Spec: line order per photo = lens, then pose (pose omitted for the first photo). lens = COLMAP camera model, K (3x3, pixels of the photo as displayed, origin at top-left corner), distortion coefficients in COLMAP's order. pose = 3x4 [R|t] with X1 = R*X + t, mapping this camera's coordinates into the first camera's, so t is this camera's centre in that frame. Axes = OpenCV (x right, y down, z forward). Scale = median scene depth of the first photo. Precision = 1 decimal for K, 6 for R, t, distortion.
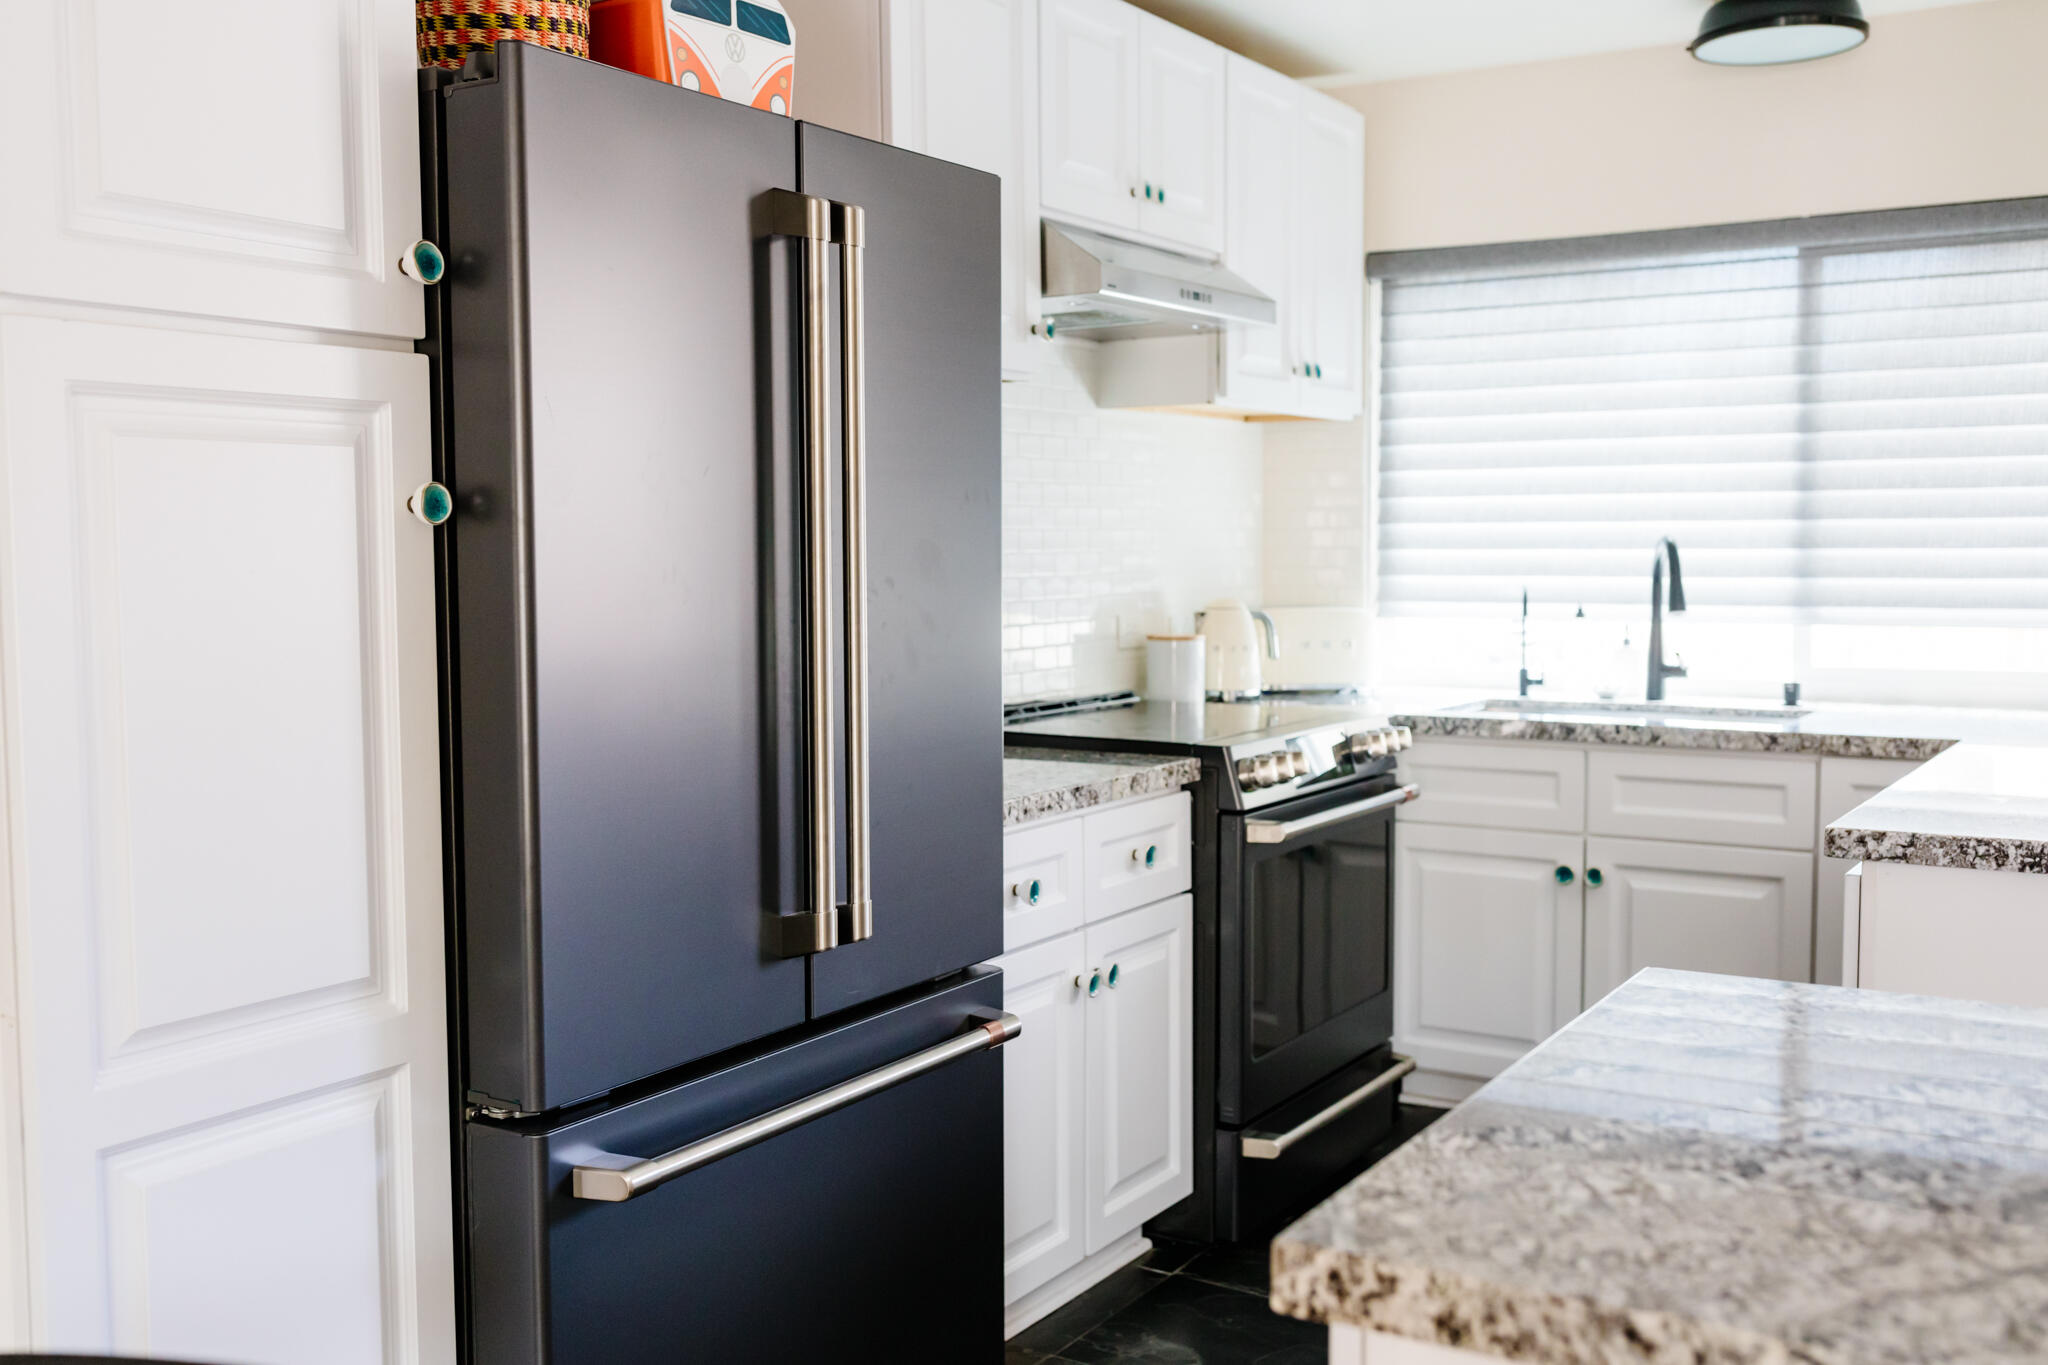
lens RADIAL K [[1970.0, 0, 1027.0], [0, 1970.0, 687.4], [0, 0, 1]] dist [0.017354, 0.000000]
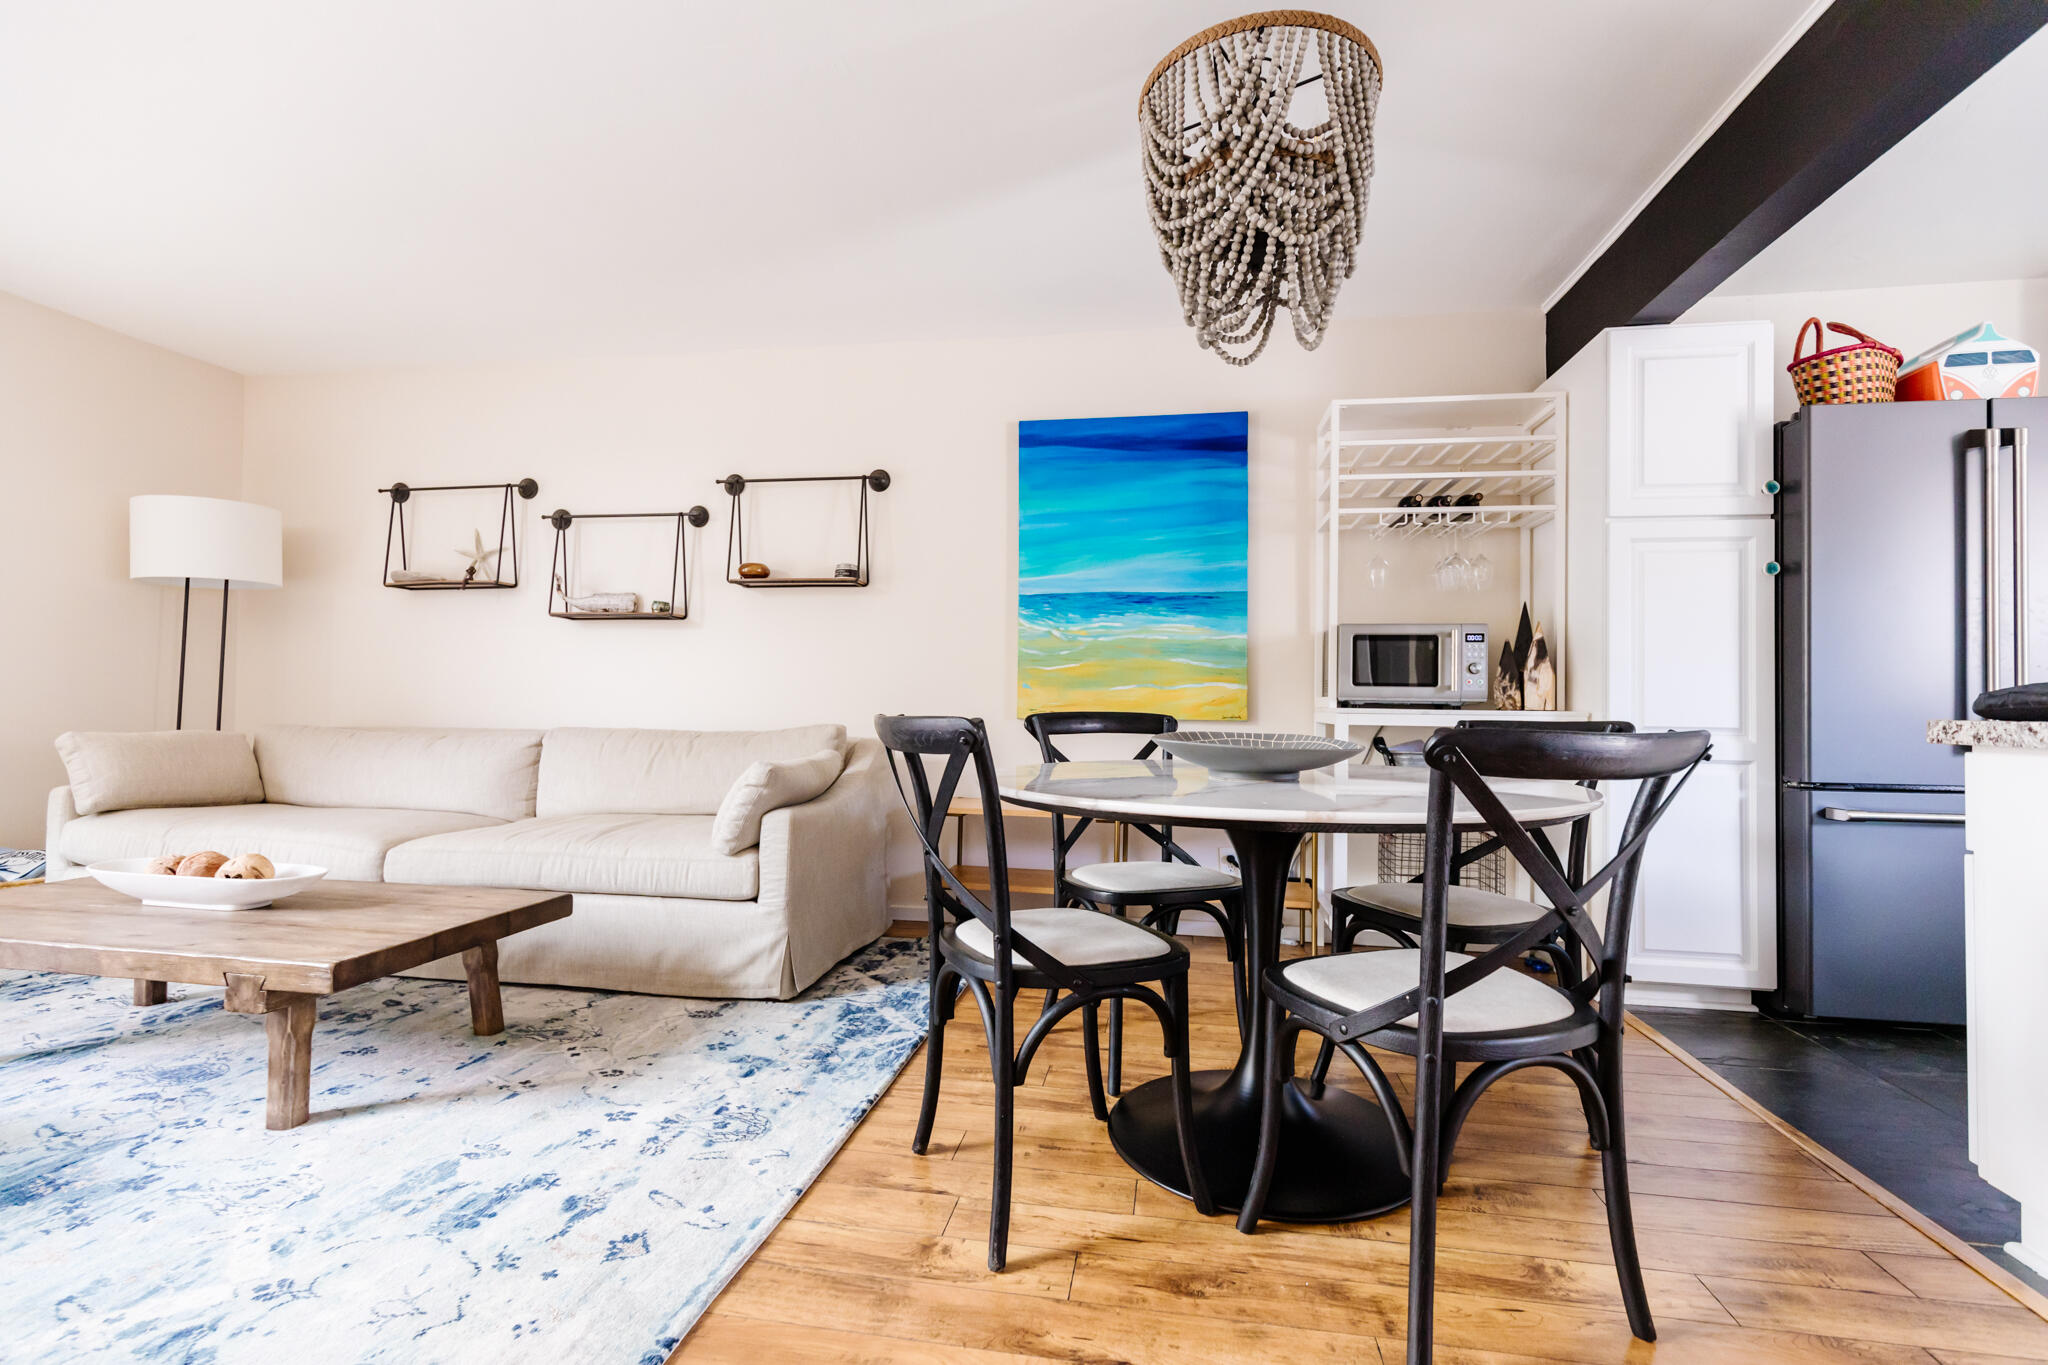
lens RADIAL K [[915.4, 0, 1027.6], [0, 915.4, 687.1], [0, 0, 1]] dist [0.007888, -0.000757]
pose [[0.380638, -0.007439, -0.924694, 0.534274], [-0.086312, 0.995316, -0.043536, 0.234501], [0.920687, 0.096384, 0.378213, -0.511790]]
